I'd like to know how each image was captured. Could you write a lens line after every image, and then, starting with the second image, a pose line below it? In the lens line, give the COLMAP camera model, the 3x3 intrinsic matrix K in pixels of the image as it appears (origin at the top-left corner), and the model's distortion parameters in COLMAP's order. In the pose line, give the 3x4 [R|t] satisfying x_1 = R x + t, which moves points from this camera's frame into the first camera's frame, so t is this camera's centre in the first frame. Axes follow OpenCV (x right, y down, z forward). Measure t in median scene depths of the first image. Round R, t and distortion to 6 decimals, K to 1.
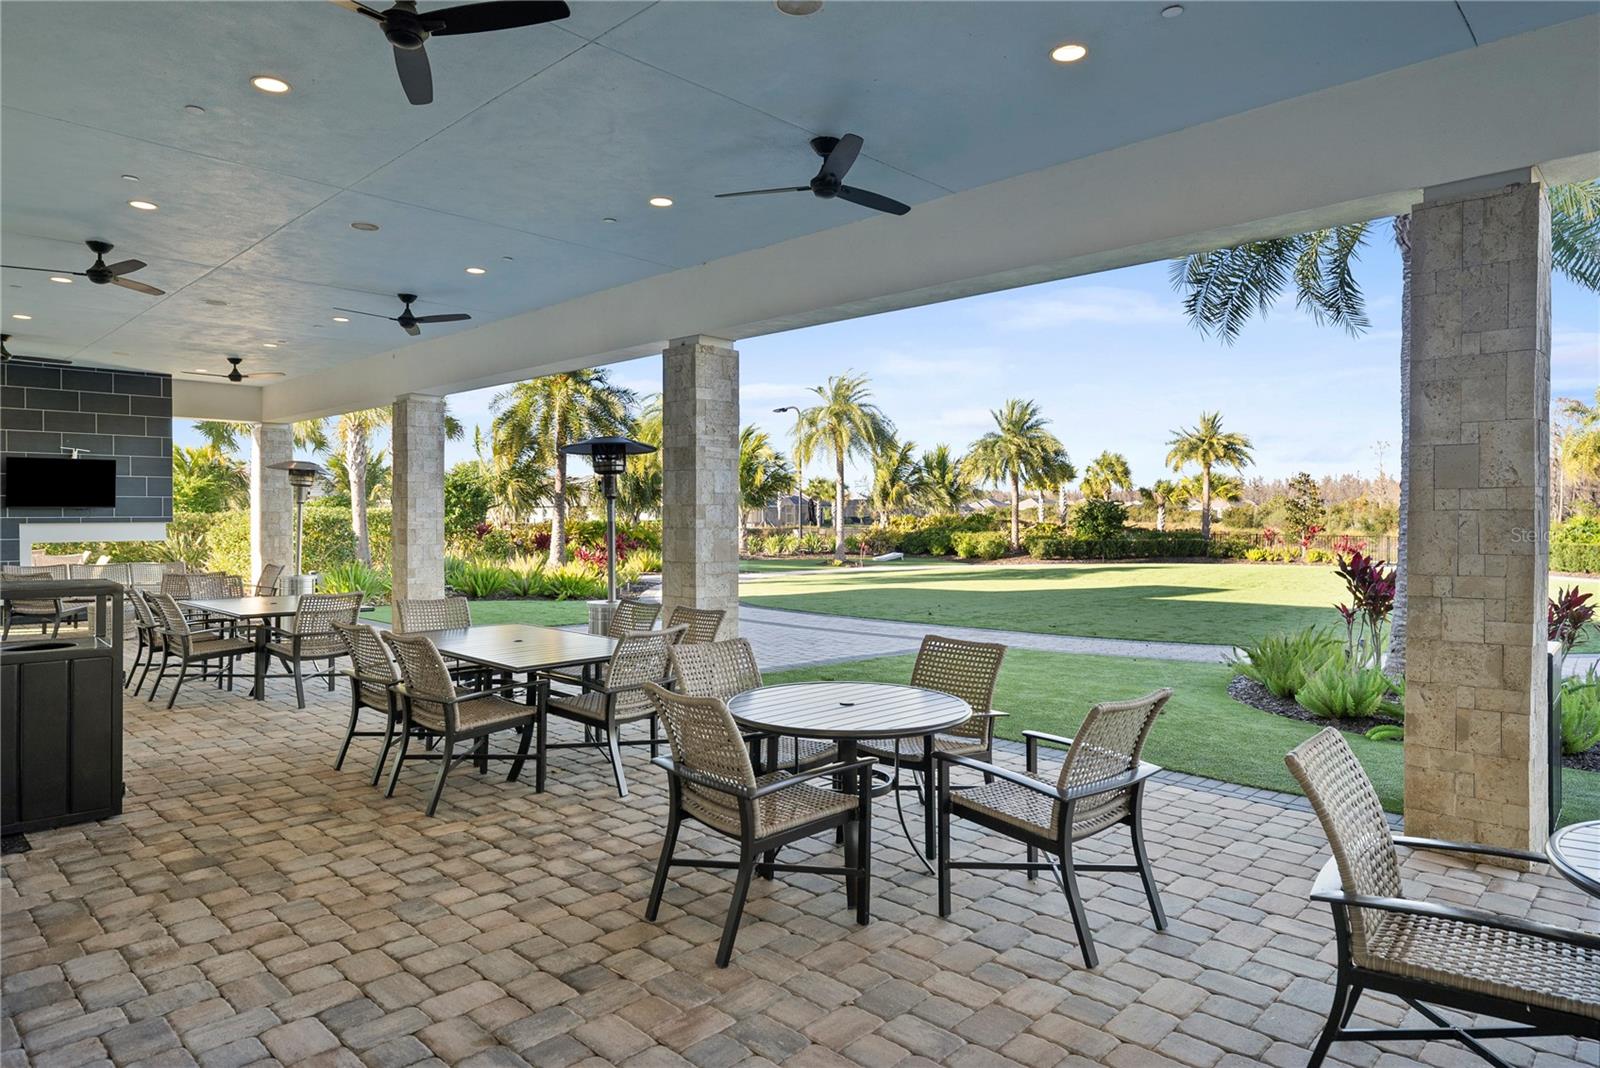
lens RADIAL K [[960.6, 0, 802.2], [0, 960.6, 518.7], [0, 0, 1]] dist [0.003067, 0.000983]
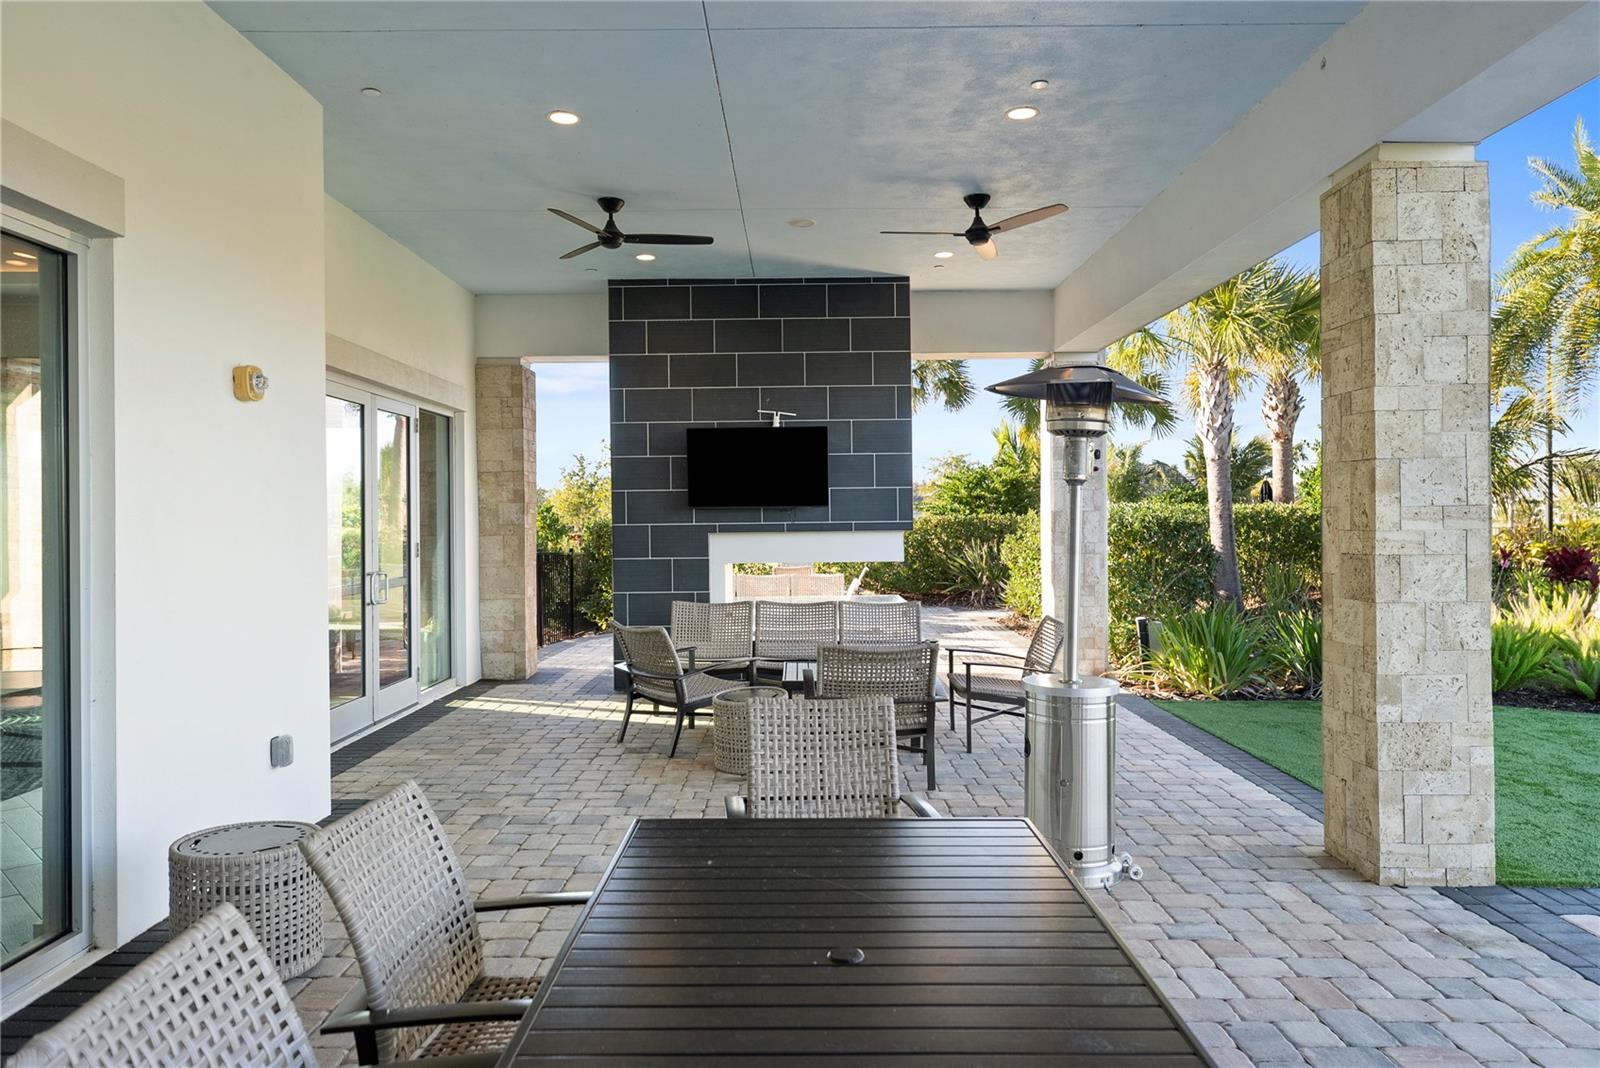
lens RADIAL K [[1099.9, 0, 798.8], [0, 1099.9, 523.8], [0, 0, 1]] dist [0.004070, 0.001694]
pose [[0.701428, -0.003990, -0.712730, -0.234207], [0.005946, 0.999982, 0.000254, -0.001004], [0.712716, -0.004416, 0.701439, 0.496696]]
